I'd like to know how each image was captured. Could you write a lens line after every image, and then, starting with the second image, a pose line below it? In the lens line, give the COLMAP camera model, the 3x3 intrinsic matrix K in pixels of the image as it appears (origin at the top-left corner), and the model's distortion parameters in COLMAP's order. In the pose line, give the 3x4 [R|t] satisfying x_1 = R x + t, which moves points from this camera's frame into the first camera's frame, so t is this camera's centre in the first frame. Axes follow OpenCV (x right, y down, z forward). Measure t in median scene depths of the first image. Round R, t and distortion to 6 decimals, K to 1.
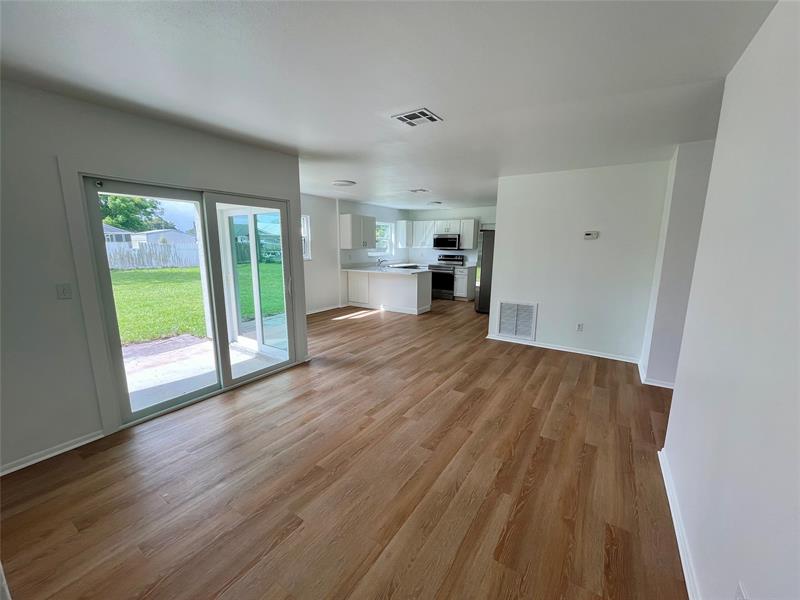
lens RADIAL K [[324.2, 0, 399.1], [0, 324.2, 302.3], [0, 0, 1]] dist [-0.002174, 0.000149]
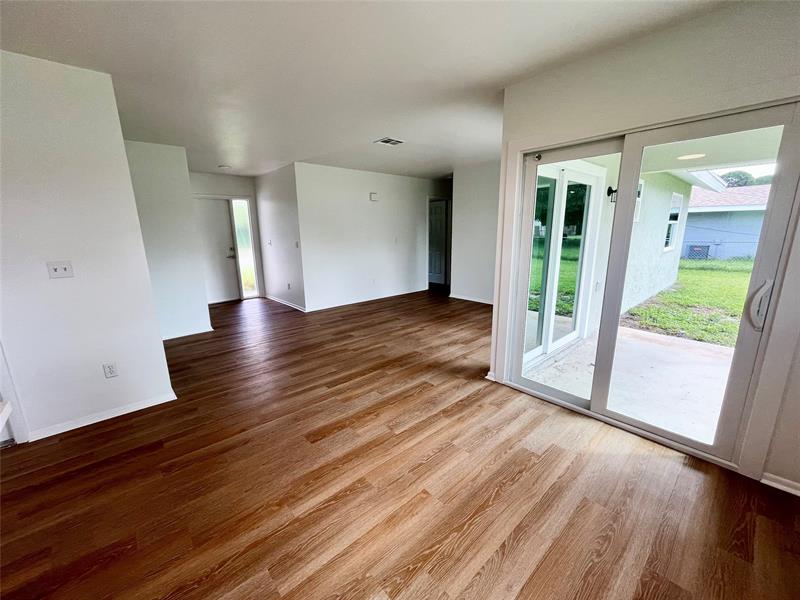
lens RADIAL K [[324.2, 0, 399.1], [0, 324.2, 302.3], [0, 0, 1]] dist [-0.002174, 0.000149]
pose [[-0.966493, -0.048360, 0.252095, -0.239598], [0.054256, 0.921417, 0.384768, -0.252402], [-0.250893, 0.385554, -0.887920, 1.514905]]
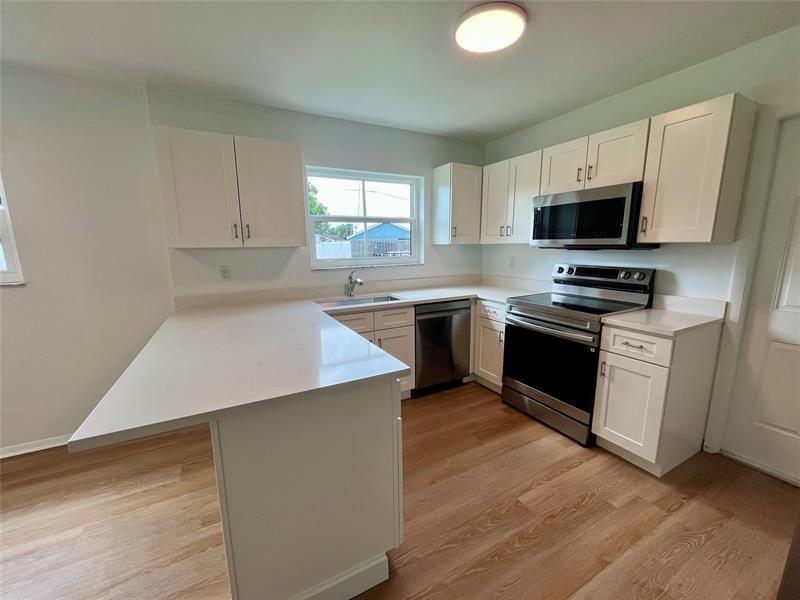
lens RADIAL K [[324.2, 0, 399.1], [0, 324.2, 302.3], [0, 0, 1]] dist [-0.002174, 0.000149]
pose [[0.877084, 0.070288, -0.475167, 0.285421], [-0.068845, 0.997417, 0.020463, -0.218282], [0.475378, 0.014765, 0.879658, 1.349680]]
